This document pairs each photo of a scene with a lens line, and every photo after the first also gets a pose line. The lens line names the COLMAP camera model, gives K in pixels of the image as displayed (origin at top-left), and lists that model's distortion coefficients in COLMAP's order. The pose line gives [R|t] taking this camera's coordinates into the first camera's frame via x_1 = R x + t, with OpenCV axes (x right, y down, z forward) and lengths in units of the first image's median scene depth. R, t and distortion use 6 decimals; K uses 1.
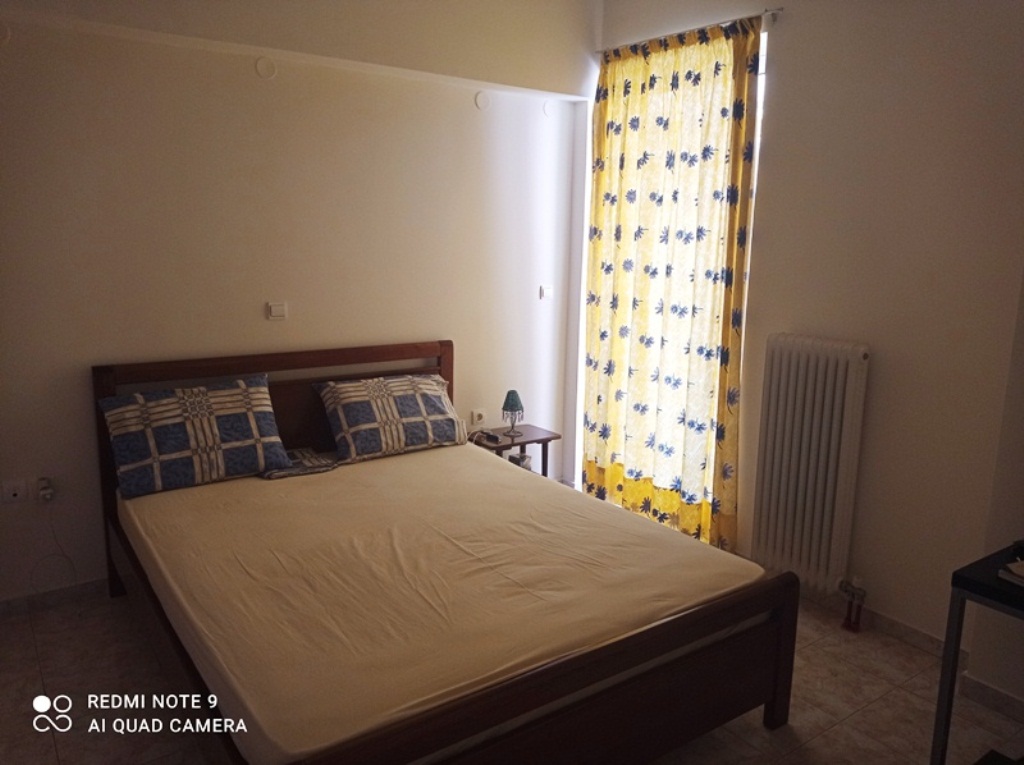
lens RADIAL K [[767.9, 0, 507.4], [0, 767.9, 381.0], [0, 0, 1]] dist [0.112222, -0.155549]
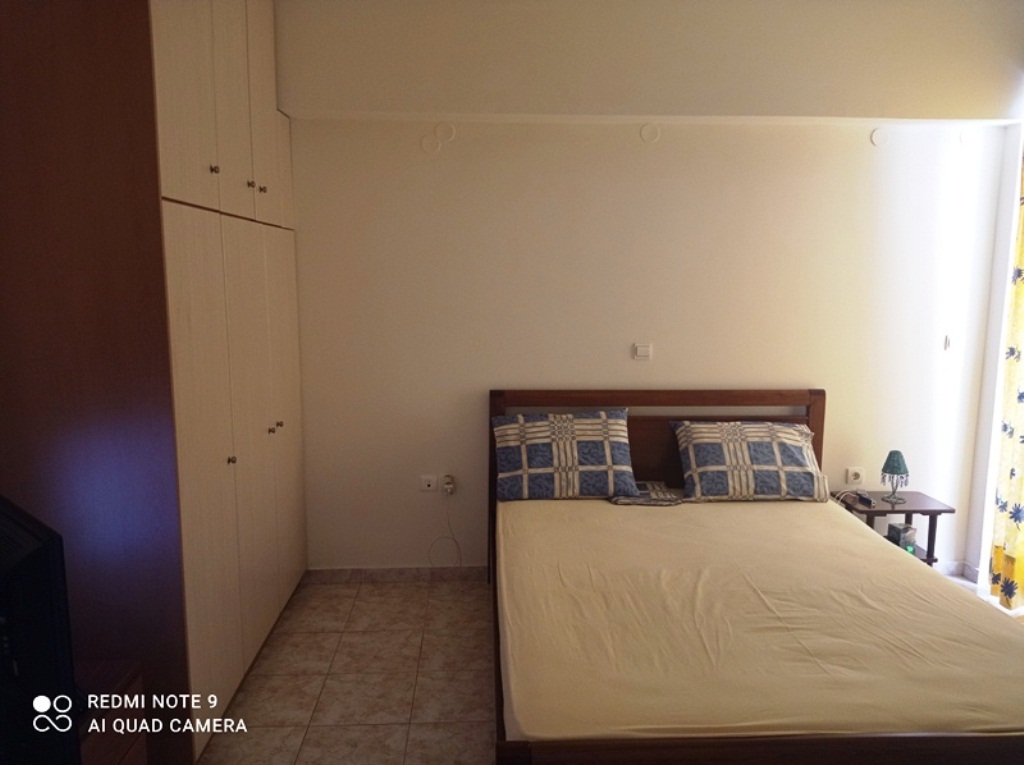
lens RADIAL K [[767.9, 0, 507.4], [0, 767.9, 381.0], [0, 0, 1]] dist [0.112222, -0.155549]
pose [[0.844336, 0.065023, -0.531854, 0.124142], [-0.093303, 0.995287, -0.026442, -0.002782], [0.527627, 0.071950, 0.846423, -0.011150]]
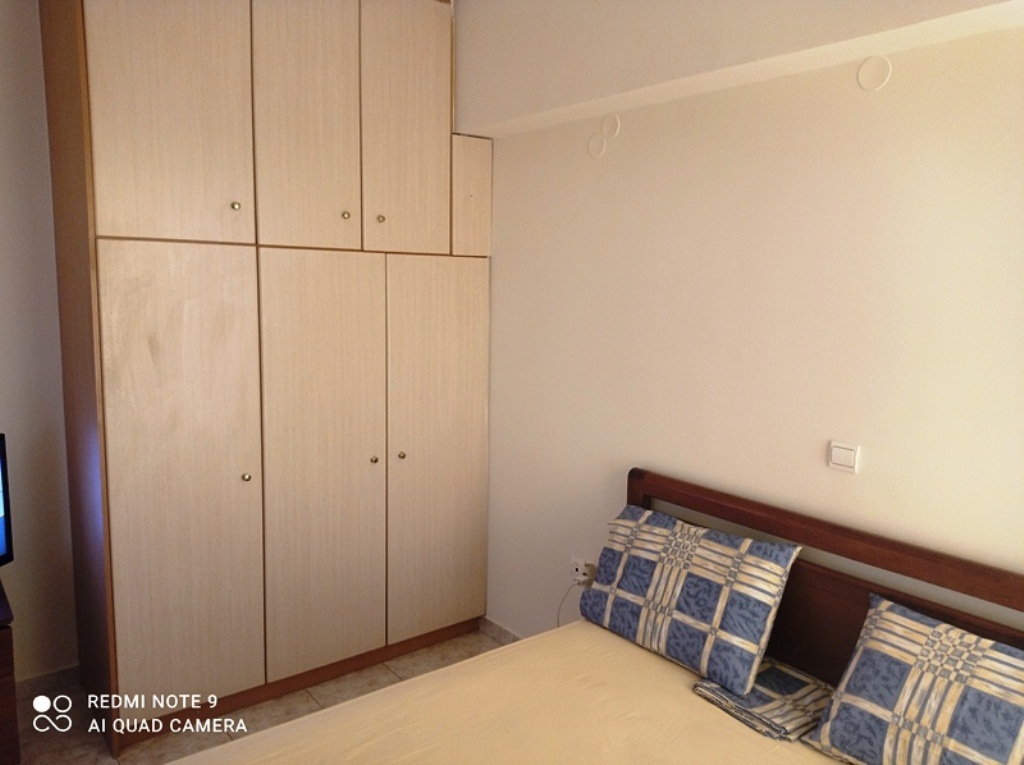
lens RADIAL K [[764.8, 0, 512.0], [0, 764.8, 382.5], [0, 0, 1]] dist [0.041952, -0.045981]
pose [[0.066578, 0.120897, -0.990430, 0.296586], [-0.211023, 0.971885, 0.104448, -0.161308], [0.975211, 0.202050, 0.090218, 0.694755]]
